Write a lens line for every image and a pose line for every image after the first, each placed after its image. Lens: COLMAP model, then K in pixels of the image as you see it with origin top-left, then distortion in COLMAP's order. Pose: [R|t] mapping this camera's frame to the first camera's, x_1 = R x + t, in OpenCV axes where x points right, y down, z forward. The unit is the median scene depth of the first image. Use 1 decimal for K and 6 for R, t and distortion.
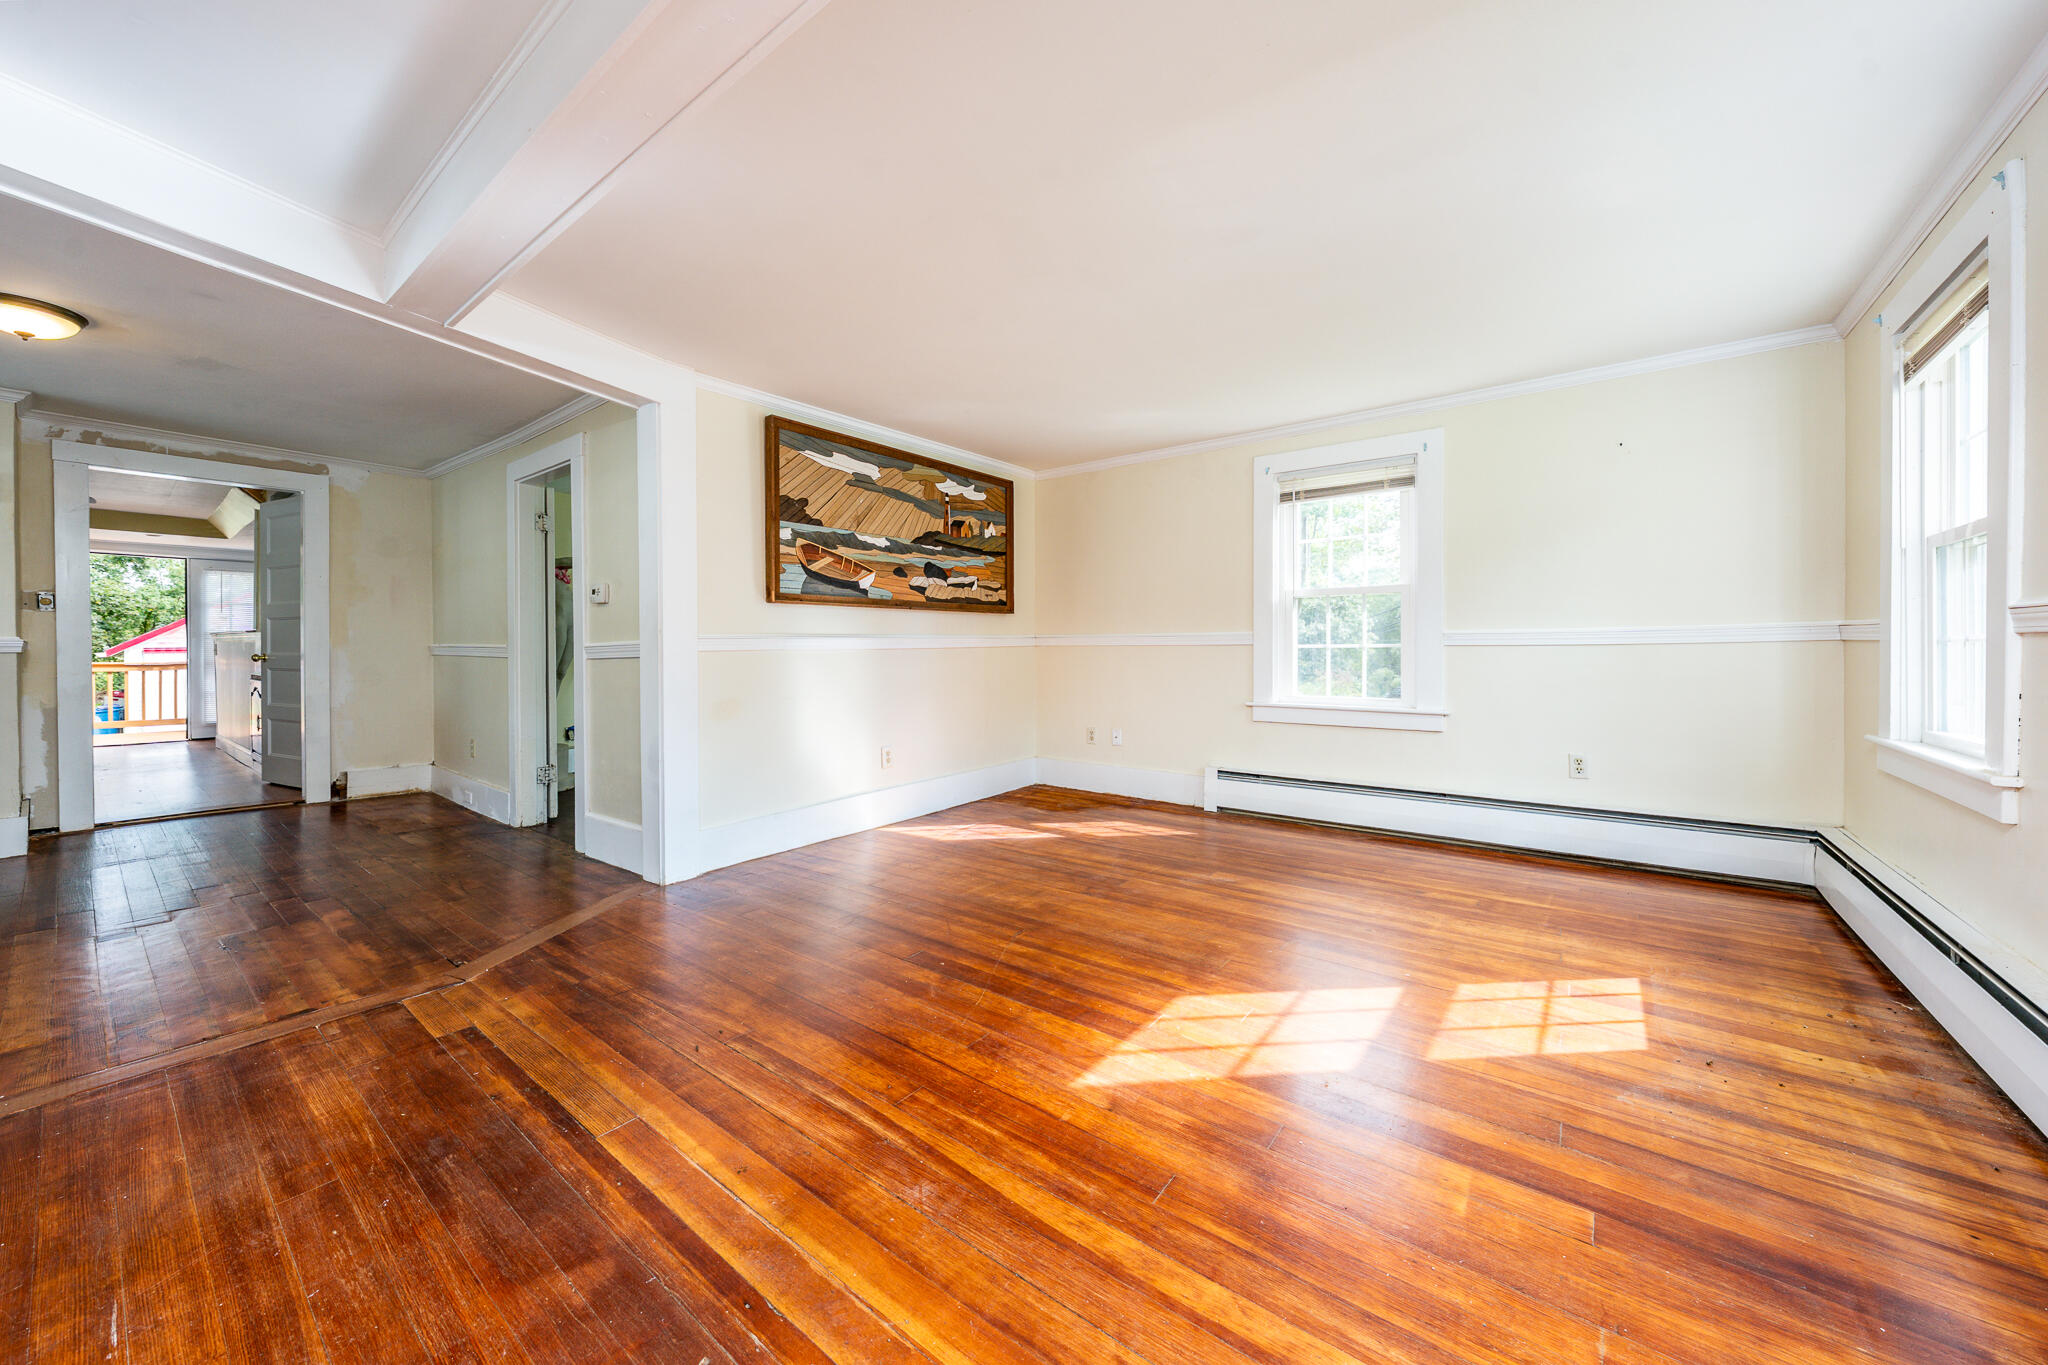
lens RADIAL K [[723.1, 0, 1036.2], [0, 723.1, 636.1], [0, 0, 1]] dist [-0.001503, -0.000355]
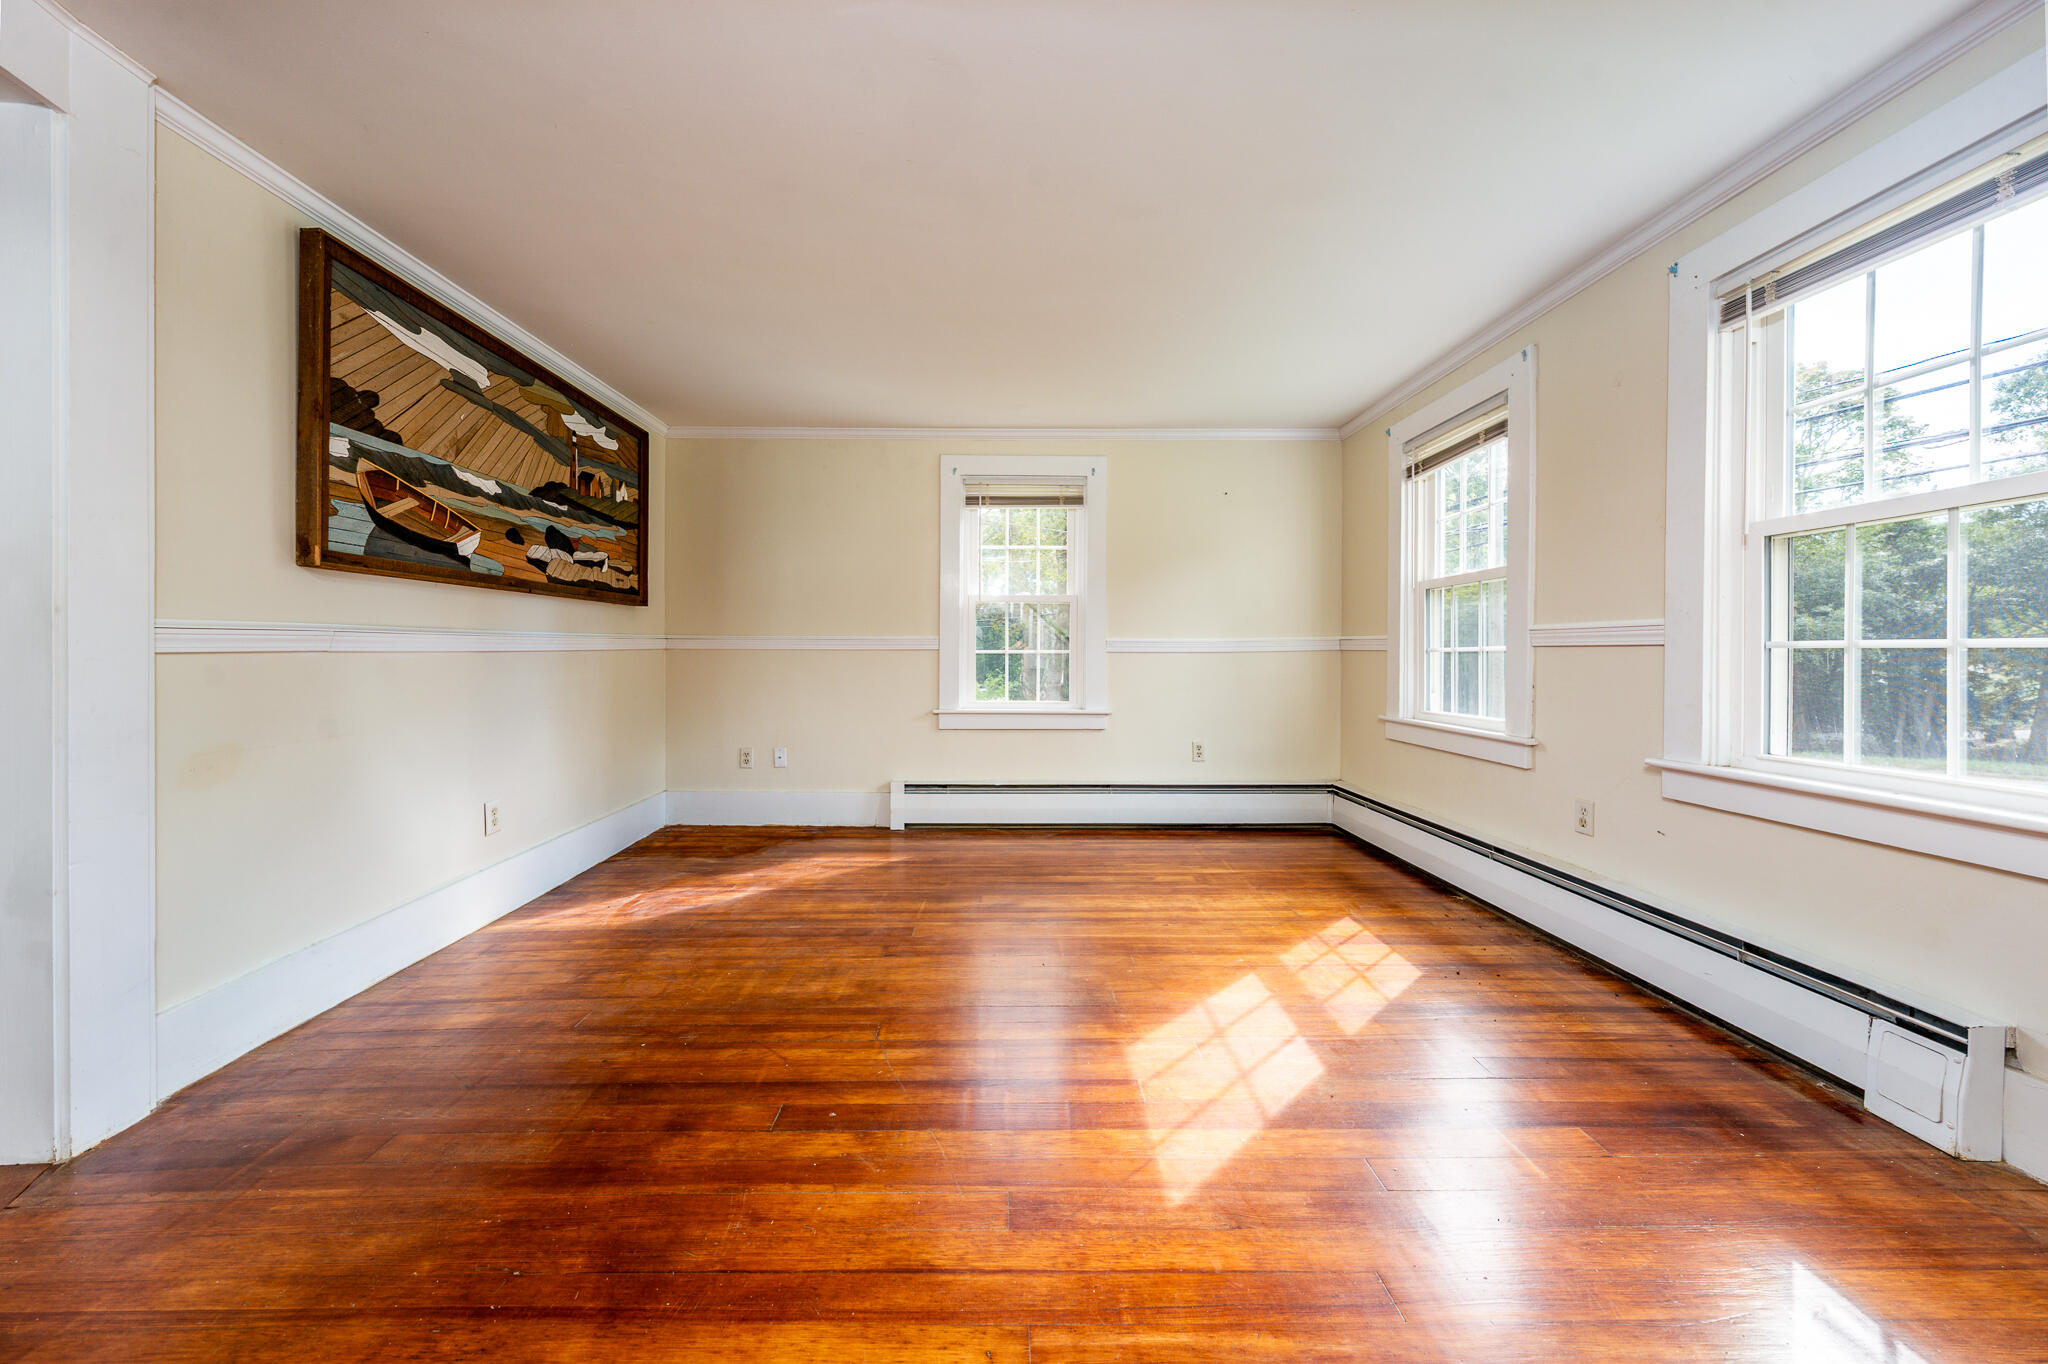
lens RADIAL K [[723.1, 0, 1007.0], [0, 723.1, 640.0], [0, 0, 1]] dist [-0.001503, -0.000355]
pose [[0.796034, 0.017221, 0.605007, -0.262022], [-0.016740, 0.999839, -0.006434, 0.004489], [-0.605021, -0.005006, 0.796194, 0.225335]]
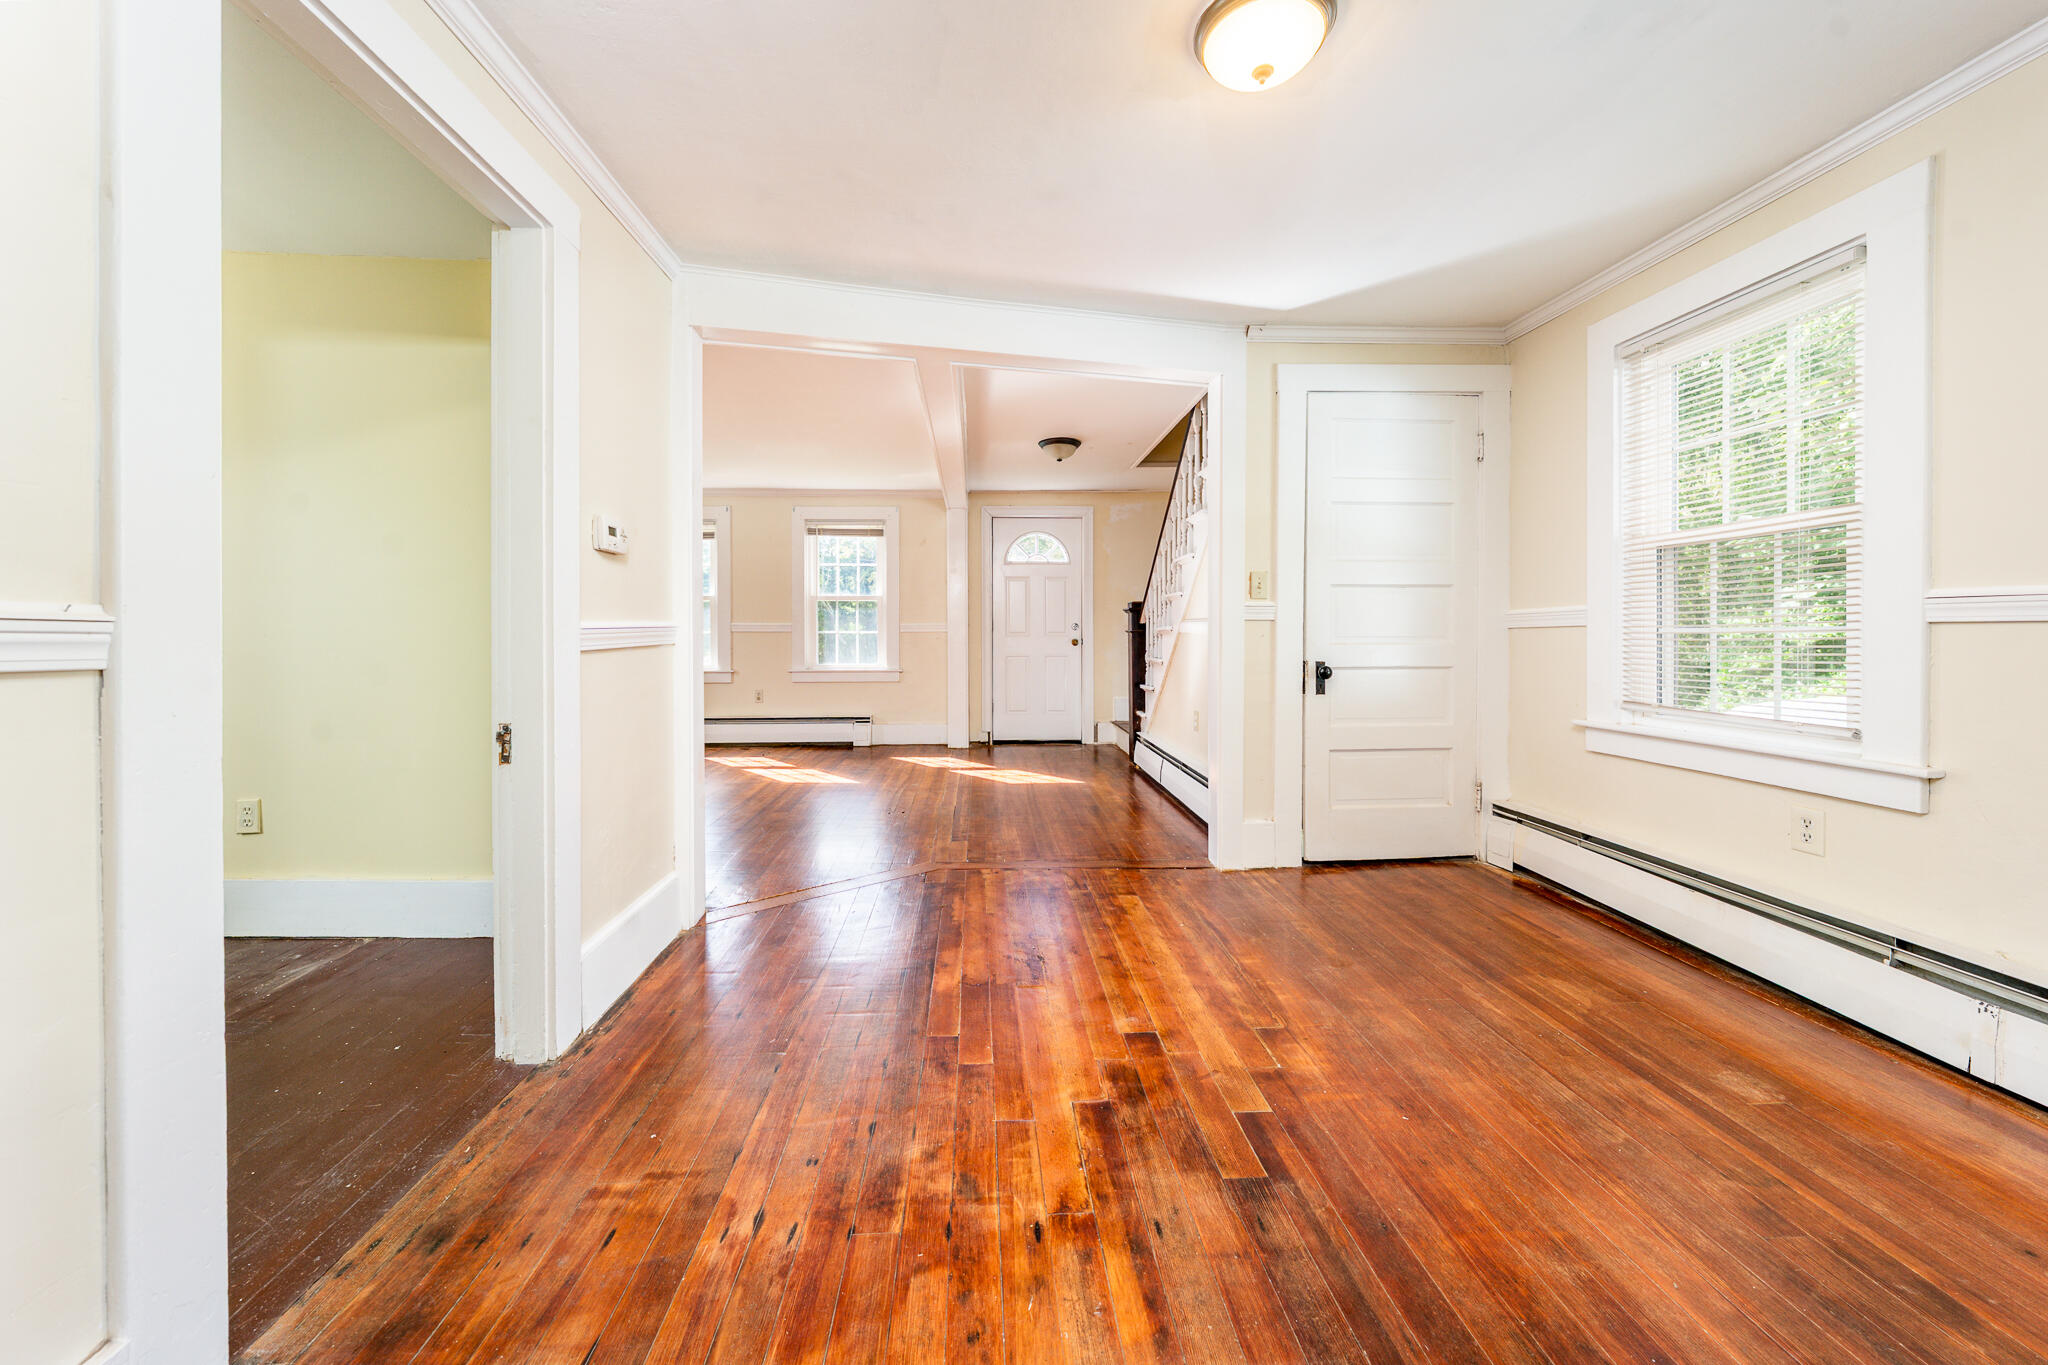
lens RADIAL K [[742.0, 0, 993.0], [0, 742.0, 635.5], [0, 0, 1]] dist [0.001435, -0.000214]
pose [[-0.613504, 0.004995, 0.789676, -1.255706], [-0.012749, 0.999787, -0.016228, 0.029300], [-0.789589, -0.020023, -0.613310, 1.118076]]
